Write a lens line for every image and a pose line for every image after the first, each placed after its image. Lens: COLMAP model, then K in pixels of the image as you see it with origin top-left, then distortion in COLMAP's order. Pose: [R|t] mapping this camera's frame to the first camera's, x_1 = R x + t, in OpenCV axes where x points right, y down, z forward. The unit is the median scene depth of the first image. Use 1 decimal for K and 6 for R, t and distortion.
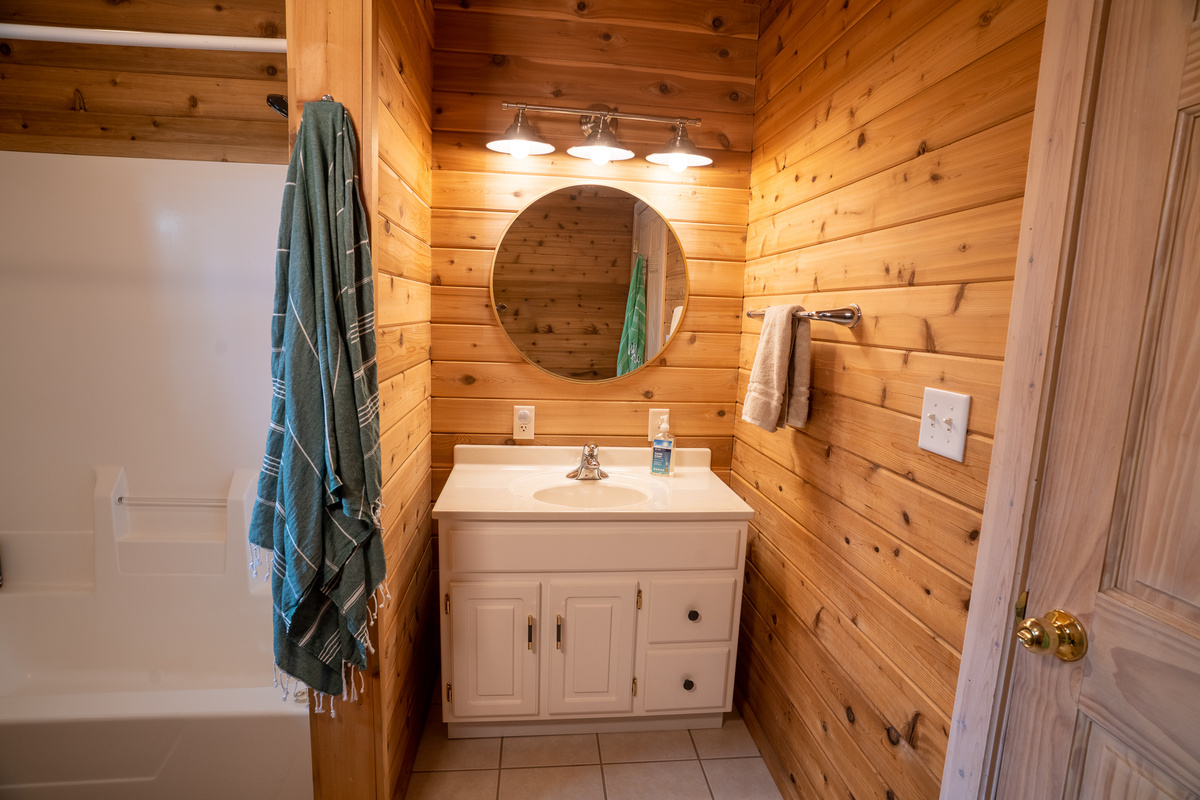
lens RADIAL K [[586.8, 0, 595.6], [0, 586.8, 393.5], [0, 0, 1]] dist [-0.080714, 0.030643]
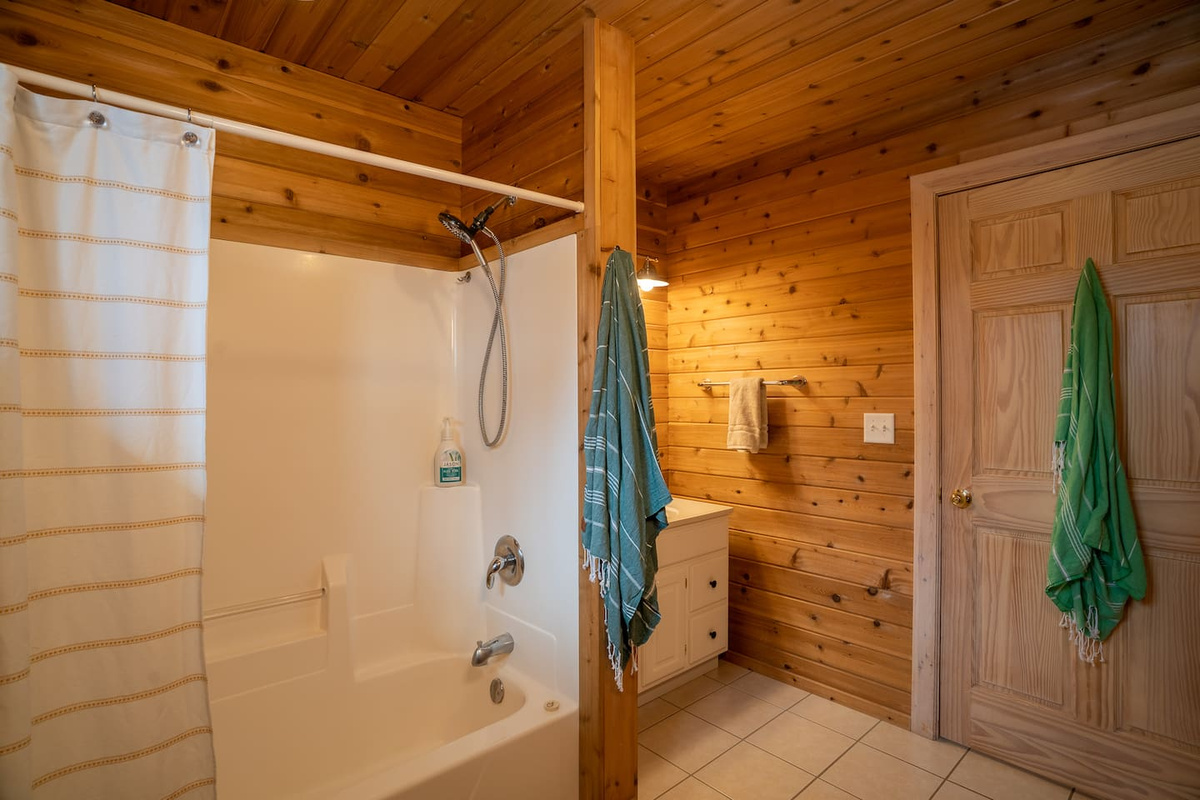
lens RADIAL K [[586.8, 0, 595.6], [0, 586.8, 393.5], [0, 0, 1]] dist [-0.080714, 0.030643]
pose [[0.814671, -0.041613, 0.578429, -1.255270], [0.115501, 0.989082, -0.091519, -0.002670], [-0.568306, 0.141367, 0.810583, -0.150824]]
